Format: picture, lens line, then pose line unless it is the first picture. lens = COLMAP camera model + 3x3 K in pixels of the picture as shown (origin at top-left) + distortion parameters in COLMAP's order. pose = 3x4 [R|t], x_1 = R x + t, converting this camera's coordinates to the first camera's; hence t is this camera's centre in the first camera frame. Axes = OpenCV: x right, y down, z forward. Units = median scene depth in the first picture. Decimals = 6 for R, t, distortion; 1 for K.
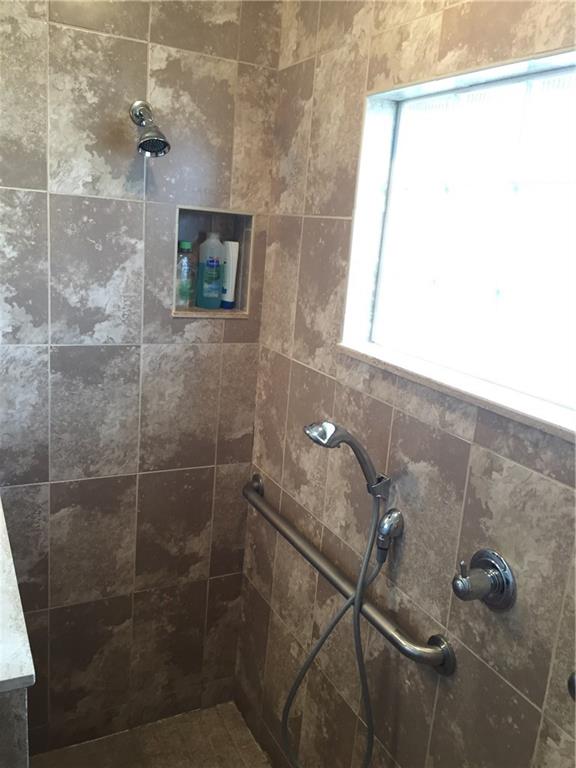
lens RADIAL K [[658.8, 0, 288.6], [0, 658.8, 383.9], [0, 0, 1]] dist [0.067157, -0.089154]
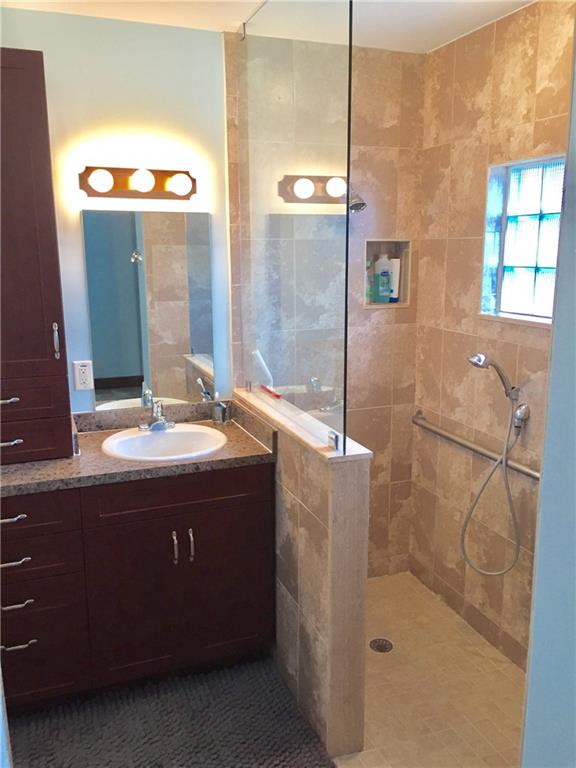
lens RADIAL K [[658.8, 0, 289.6], [0, 658.8, 383.5], [0, 0, 1]] dist [0.067157, -0.089154]
pose [[0.991389, -0.062890, -0.114855, -0.189430], [0.058884, 0.997543, -0.037951, 0.132491], [0.116960, 0.030861, 0.992657, -0.615593]]
